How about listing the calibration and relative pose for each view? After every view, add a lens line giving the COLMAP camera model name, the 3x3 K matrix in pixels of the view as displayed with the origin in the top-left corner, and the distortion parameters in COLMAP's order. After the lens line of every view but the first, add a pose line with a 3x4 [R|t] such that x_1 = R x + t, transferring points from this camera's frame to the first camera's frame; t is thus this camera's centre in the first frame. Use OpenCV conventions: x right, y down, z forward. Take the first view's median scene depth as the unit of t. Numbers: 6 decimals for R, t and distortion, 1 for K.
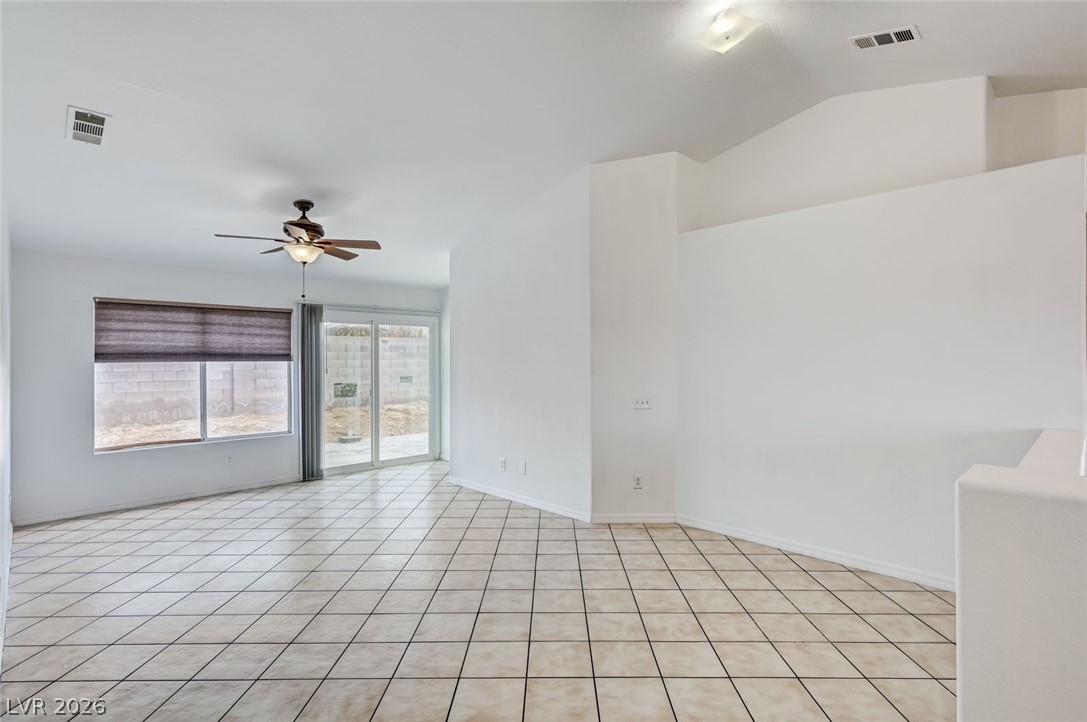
lens RADIAL K [[536.6, 0, 544.9], [0, 536.6, 363.9], [0, 0, 1]] dist [-0.005229, 0.000493]
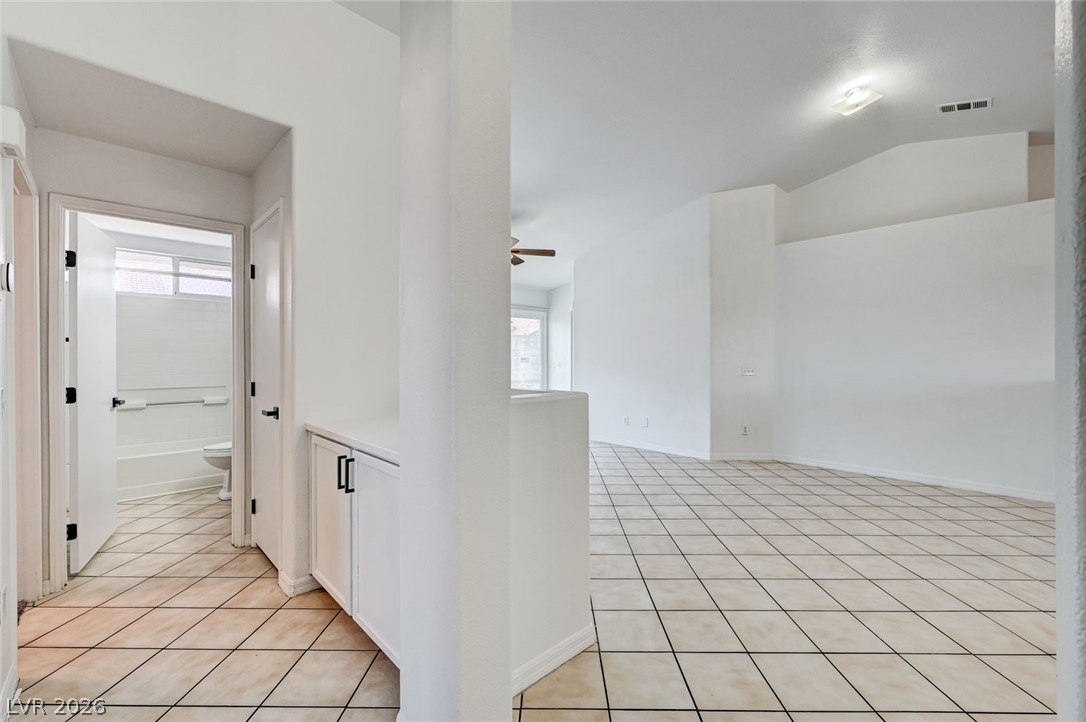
lens RADIAL K [[461.9, 0, 546.9], [0, 461.9, 357.8], [0, 0, 1]] dist [0.005201, -0.000719]
pose [[0.999986, 0.001356, 0.005066, -0.280500], [-0.001302, 0.999941, -0.010788, 0.045626], [-0.005081, 0.010781, 0.999929, -0.131604]]
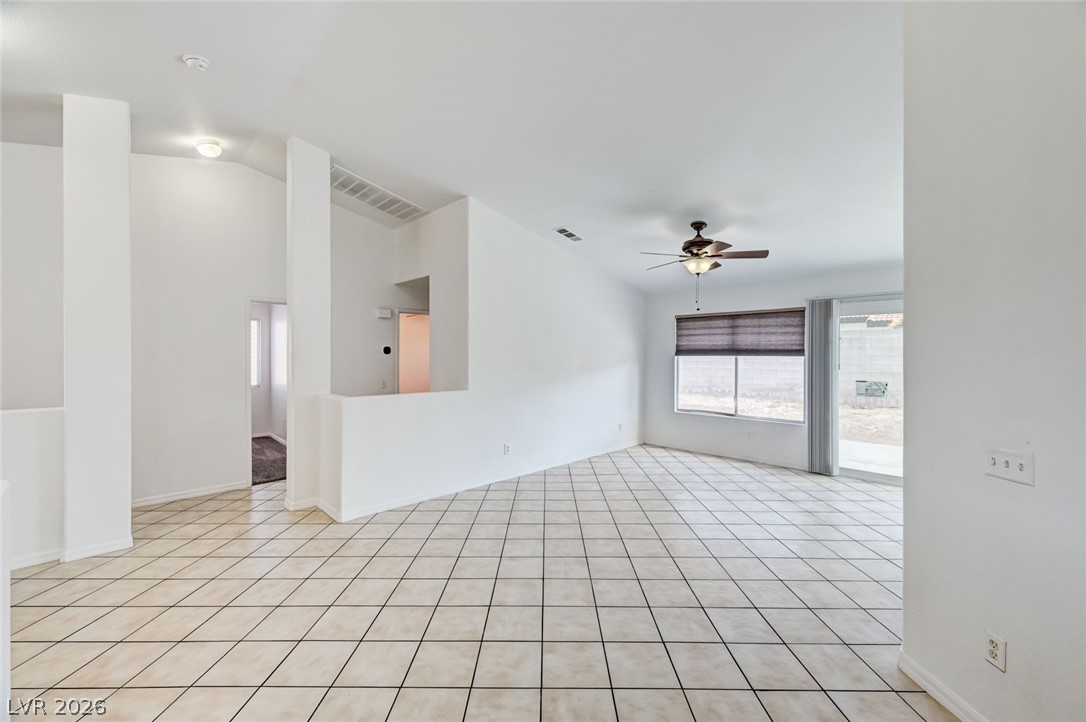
lens RADIAL K [[433.9, 0, 551.0], [0, 433.9, 358.0], [0, 0, 1]] dist [0.003234, 0.000477]
pose [[0.011235, 0.013034, -0.999852, 0.434560], [-0.011589, 0.999850, 0.012904, -0.007703], [0.999870, 0.011442, 0.011385, 0.553047]]
